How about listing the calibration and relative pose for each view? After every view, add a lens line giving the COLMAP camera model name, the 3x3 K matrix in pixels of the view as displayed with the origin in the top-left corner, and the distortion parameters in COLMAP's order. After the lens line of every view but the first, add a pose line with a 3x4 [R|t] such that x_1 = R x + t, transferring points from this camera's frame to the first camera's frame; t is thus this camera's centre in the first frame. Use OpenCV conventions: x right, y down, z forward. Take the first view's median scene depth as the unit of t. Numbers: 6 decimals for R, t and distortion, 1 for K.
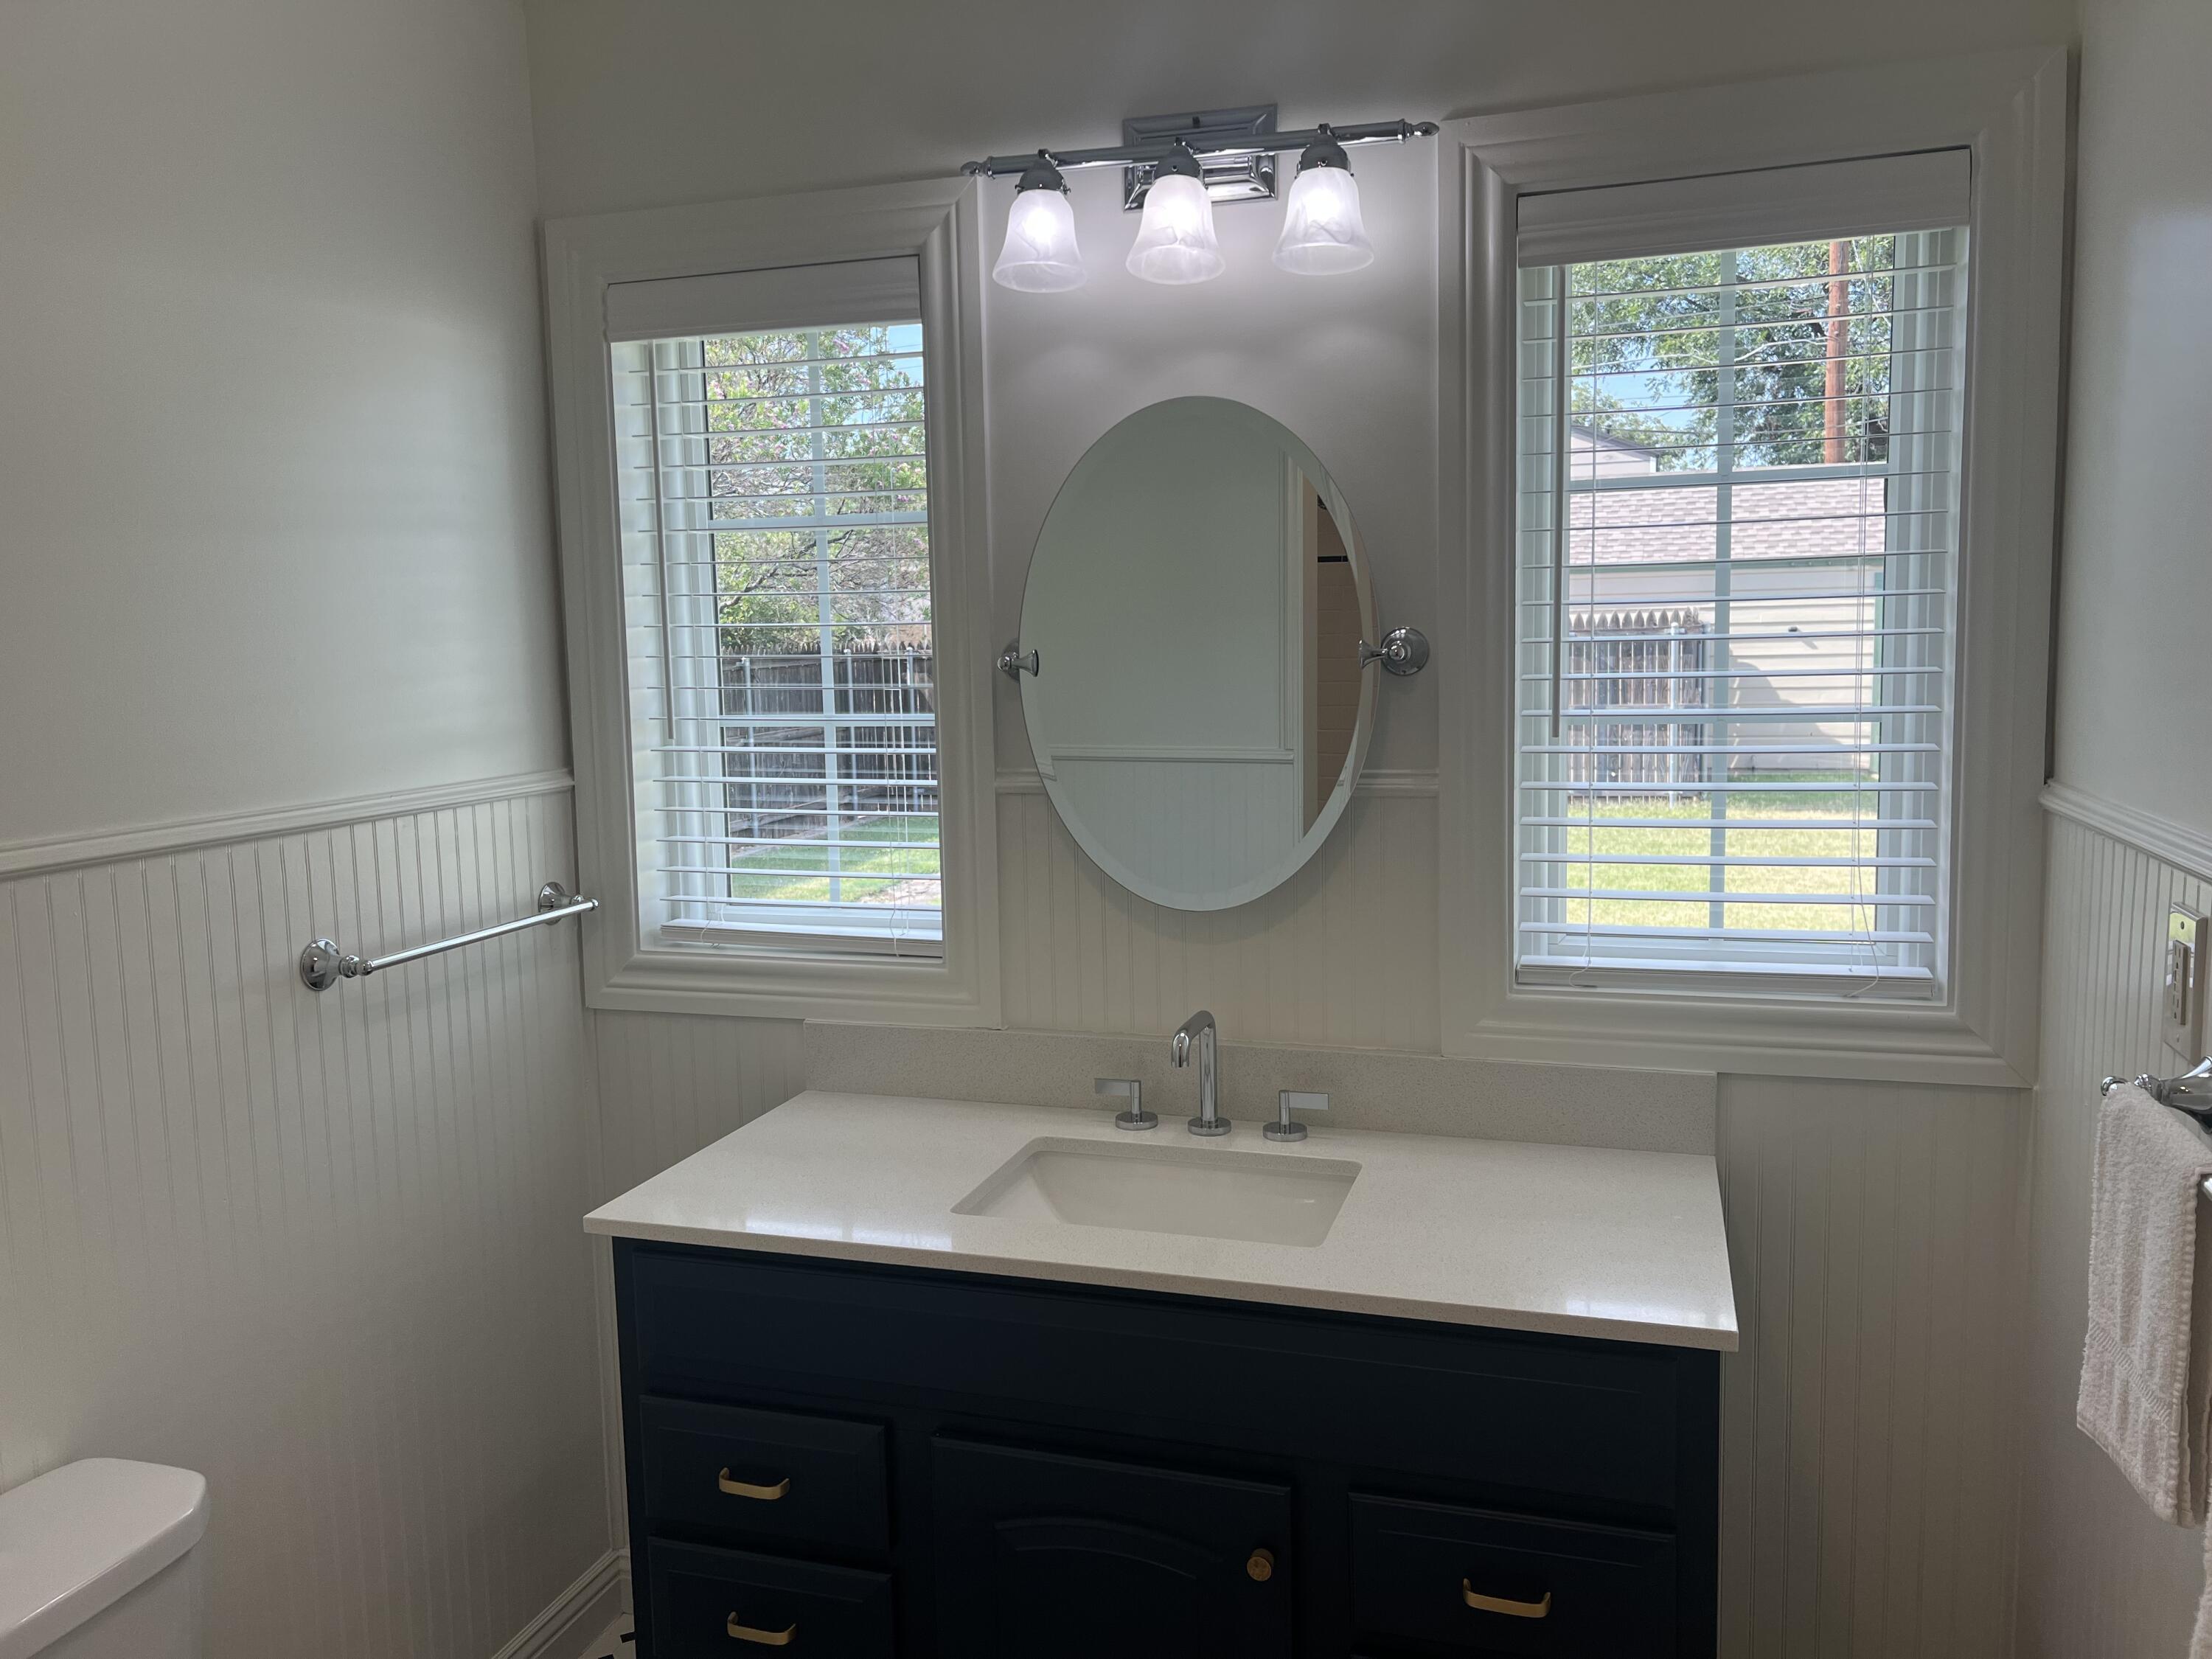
lens RADIAL K [[1665.0, 0, 1116.1], [0, 1665.0, 843.0], [0, 0, 1]] dist [0.049361, -0.060640]
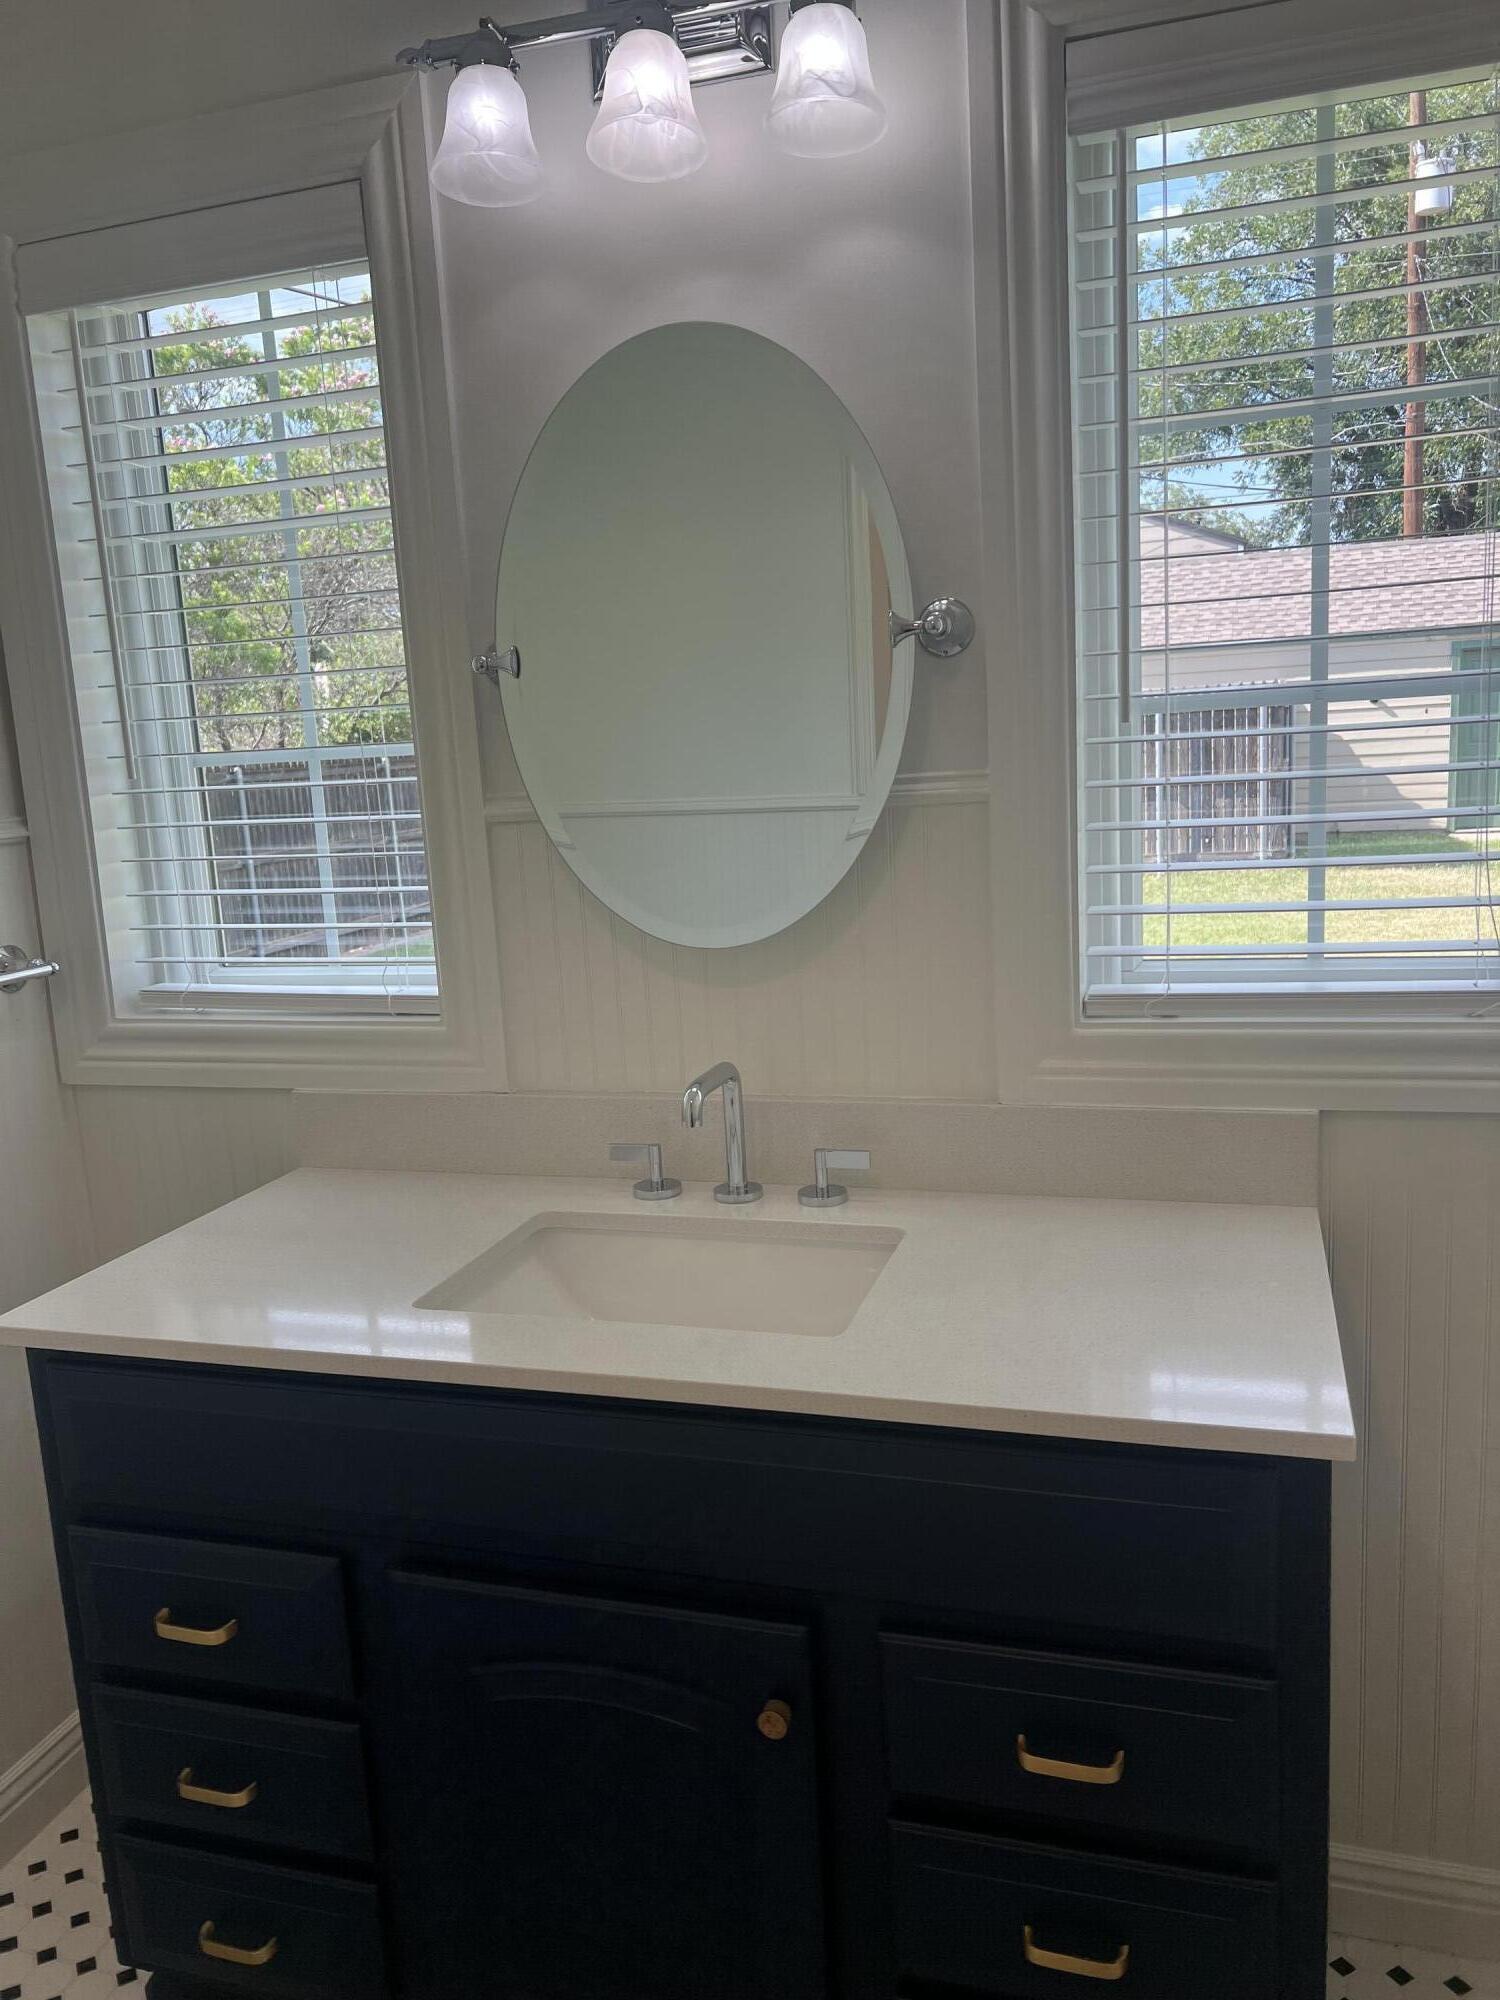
lens RADIAL K [[1505.5, 0, 747.4], [0, 1505.5, 1038.5], [0, 0, 1]] dist [0.049361, -0.060640]
pose [[0.999357, -0.034779, -0.008675, 0.070877], [0.035317, 0.996748, 0.072432, 0.032087], [0.006127, -0.072692, 0.997336, 0.217518]]
